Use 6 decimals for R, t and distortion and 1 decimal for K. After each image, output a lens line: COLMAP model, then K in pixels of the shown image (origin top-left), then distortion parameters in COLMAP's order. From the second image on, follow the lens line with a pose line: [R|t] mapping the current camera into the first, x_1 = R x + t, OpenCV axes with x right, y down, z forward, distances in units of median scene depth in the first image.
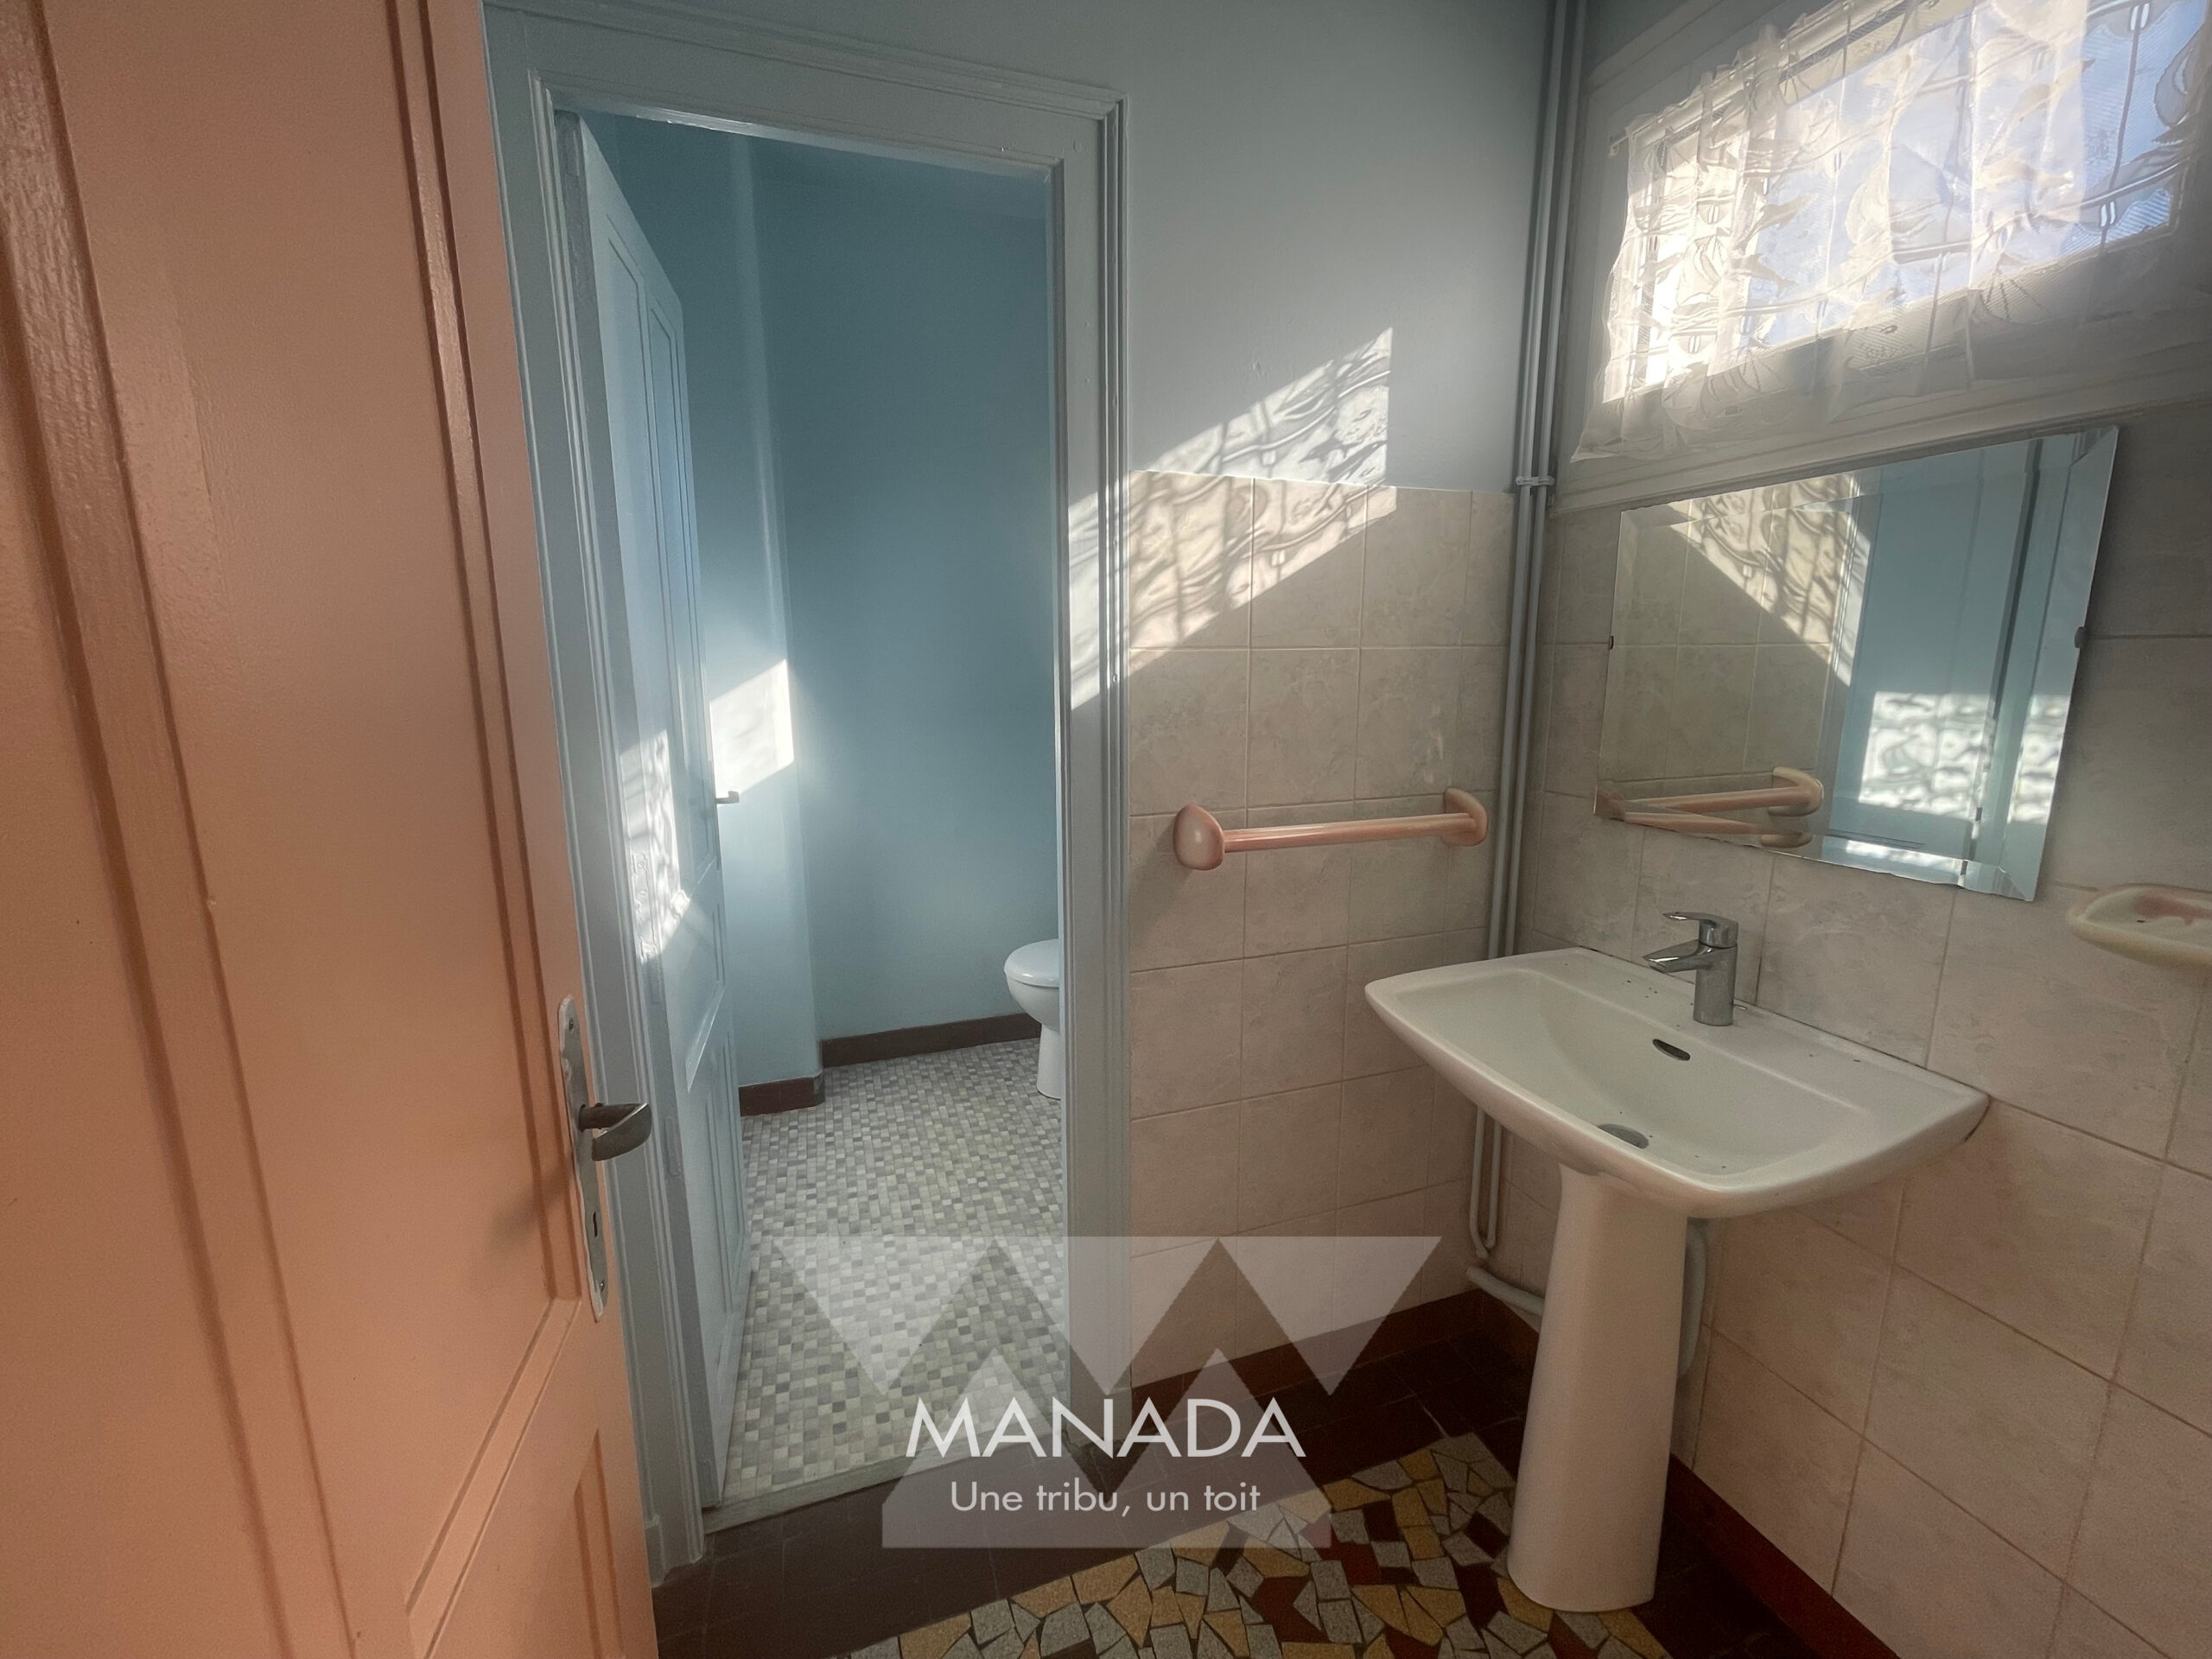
lens RADIAL K [[897.7, 0, 1108.1], [0, 897.7, 828.7], [0, 0, 1]] dist [-0.003667, -0.000967]
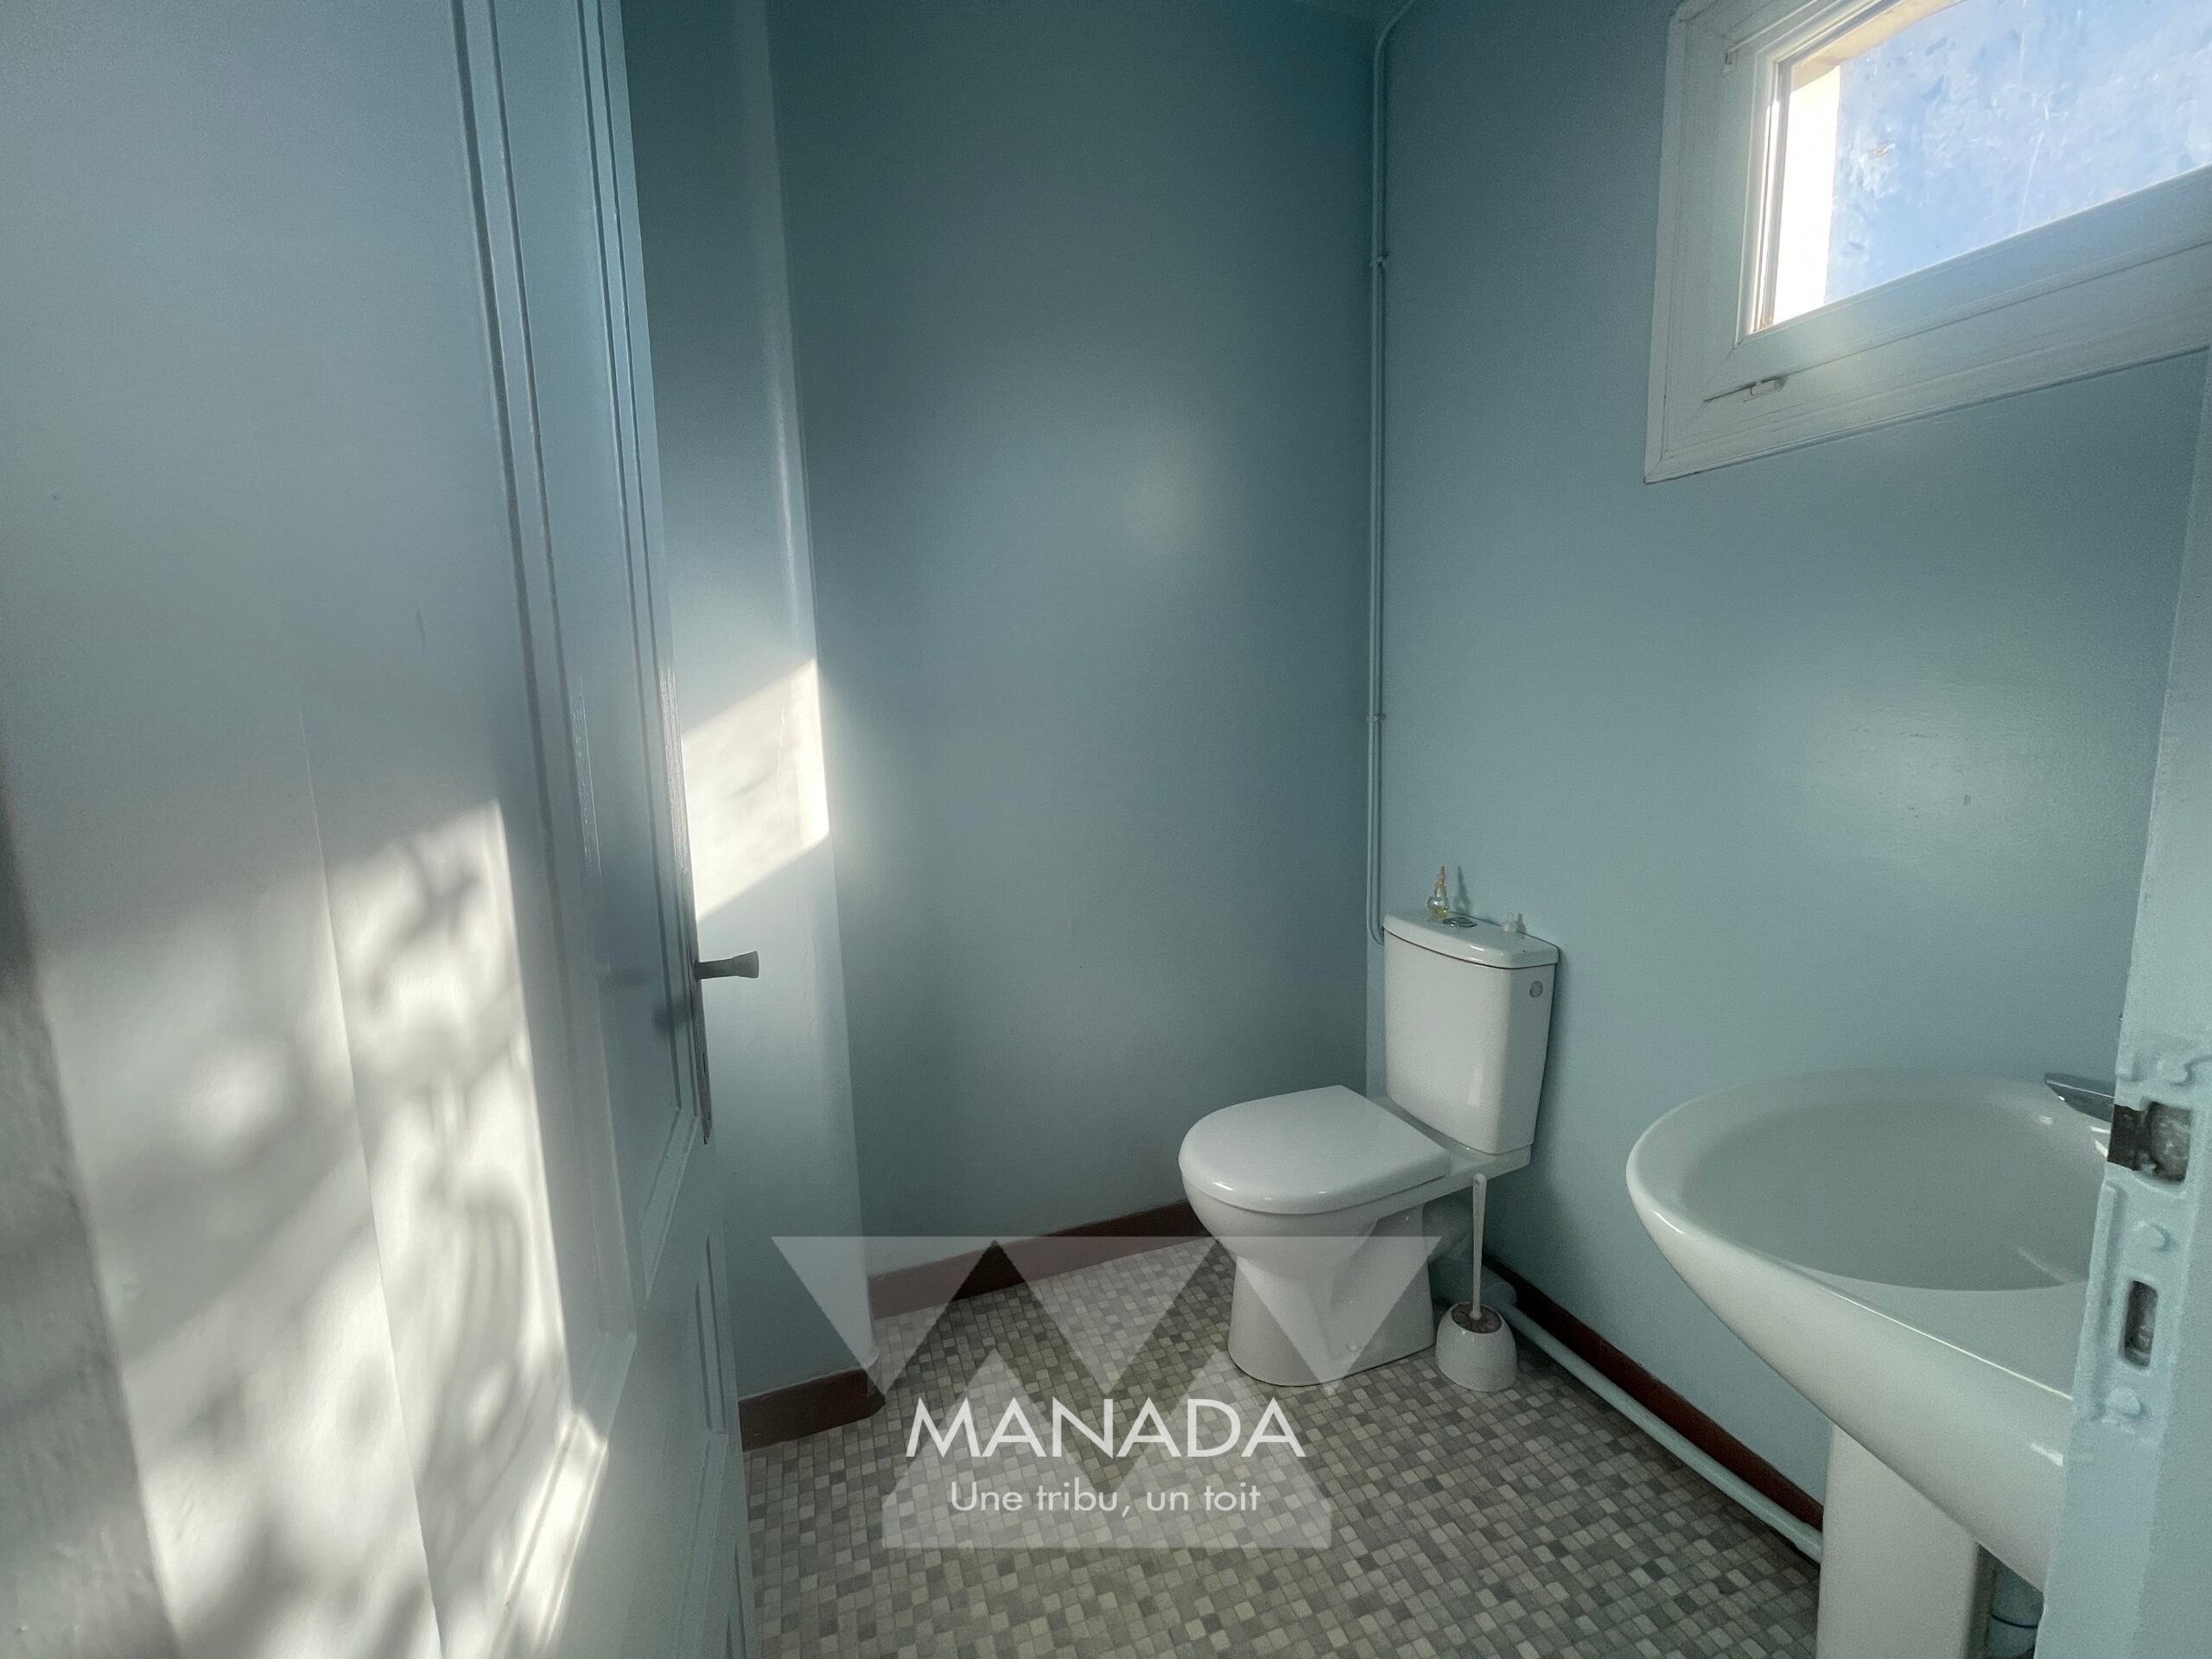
lens RADIAL K [[897.7, 0, 1104.2], [0, 897.7, 834.8], [0, 0, 1]] dist [-0.003667, -0.000967]
pose [[0.999425, -0.025428, 0.022409, -0.198009], [0.026210, 0.999032, -0.035336, -0.053126], [-0.021489, 0.035903, 0.999124, 0.445896]]
